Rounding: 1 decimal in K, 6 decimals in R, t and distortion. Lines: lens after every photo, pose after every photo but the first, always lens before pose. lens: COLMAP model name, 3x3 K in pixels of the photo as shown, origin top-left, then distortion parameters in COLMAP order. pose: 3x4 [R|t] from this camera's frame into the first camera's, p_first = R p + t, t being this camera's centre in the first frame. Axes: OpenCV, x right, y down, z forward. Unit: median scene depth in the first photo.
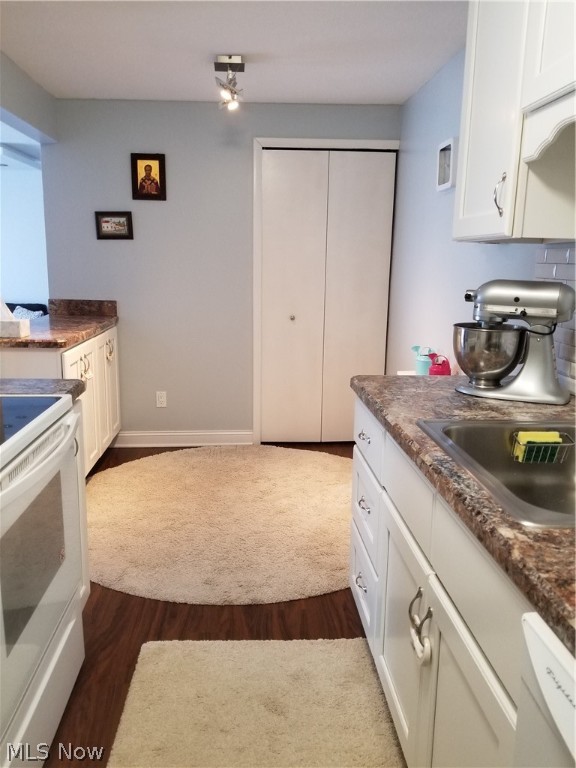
lens RADIAL K [[625.0, 0, 289.0], [0, 625.0, 375.2], [0, 0, 1]] dist [0.086243, -0.152050]
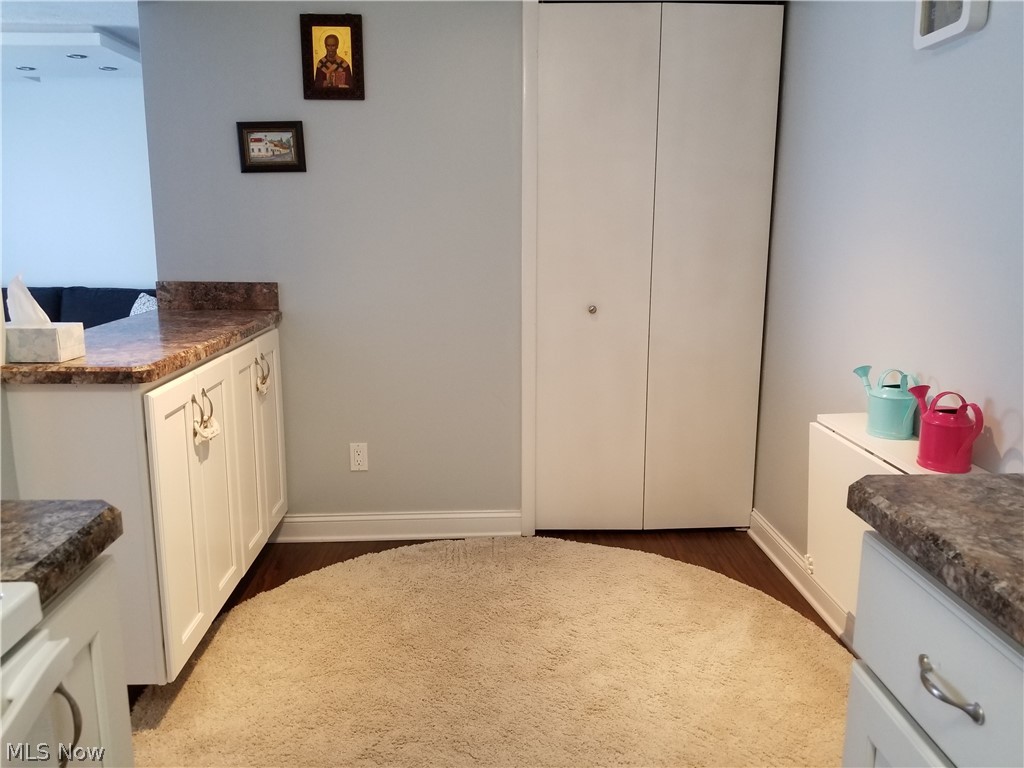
lens RADIAL K [[804.1, 0, 509.0], [0, 804.1, 371.4], [0, 0, 1]] dist [0.071014, -0.116598]
pose [[0.999442, -0.008240, -0.032365, -0.048062], [0.008048, 0.999949, -0.006083, -0.034826], [0.032413, 0.005819, 0.999458, 0.299143]]
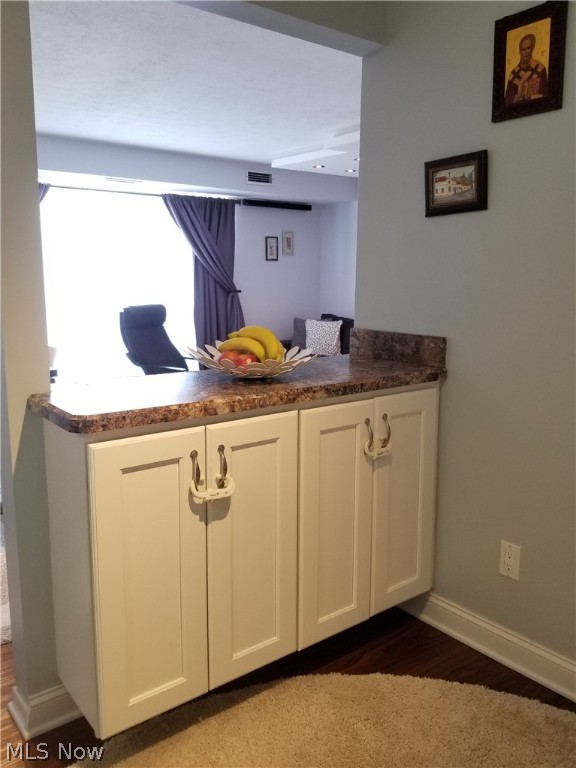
lens RADIAL K [[625.0, 0, 289.0], [0, 625.0, 375.2], [0, 0, 1]] dist [0.086243, -0.152050]
pose [[0.564873, 0.115906, -0.816997, 0.067050], [-0.149298, 0.988101, 0.036956, -0.091821], [0.811560, 0.101100, 0.575456, 0.635380]]
